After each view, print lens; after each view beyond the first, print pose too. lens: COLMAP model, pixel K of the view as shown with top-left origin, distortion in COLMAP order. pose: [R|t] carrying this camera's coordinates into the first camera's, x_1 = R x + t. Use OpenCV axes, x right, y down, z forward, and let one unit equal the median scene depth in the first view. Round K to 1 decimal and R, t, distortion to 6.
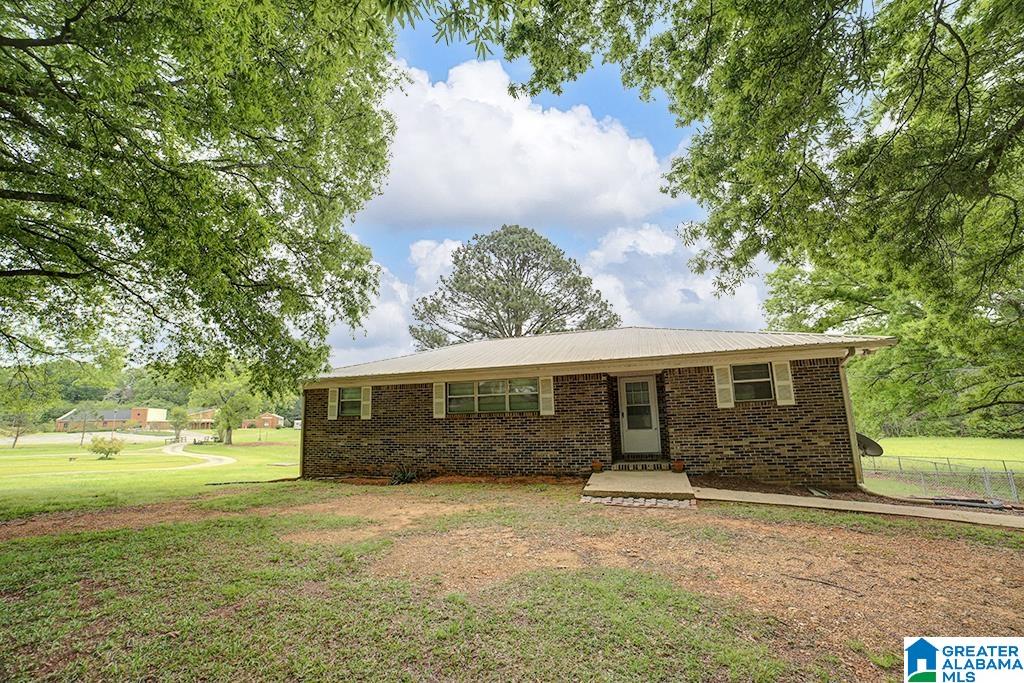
lens RADIAL K [[428.7, 0, 514.9], [0, 428.7, 355.4], [0, 0, 1]] dist [-0.109090, 0.038209]
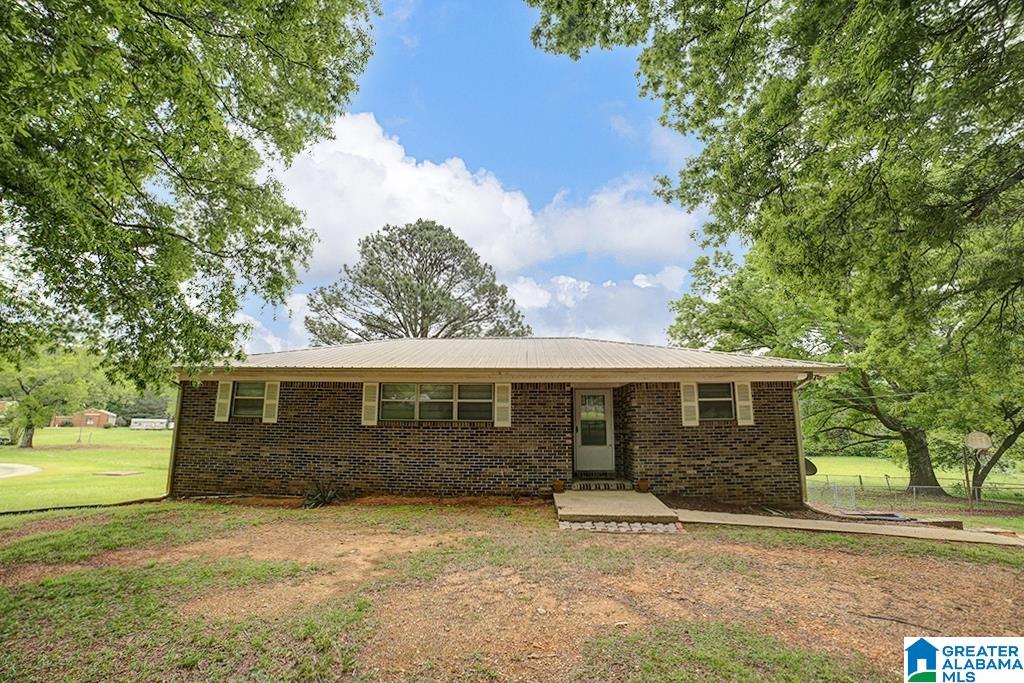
lens RADIAL K [[428.7, 0, 514.9], [0, 428.7, 355.4], [0, 0, 1]] dist [-0.109090, 0.038209]
pose [[0.959004, 0.078511, 0.272300, -0.150326], [-0.071852, 0.996823, -0.034356, 0.021433], [-0.274132, 0.013382, 0.961599, 0.143594]]
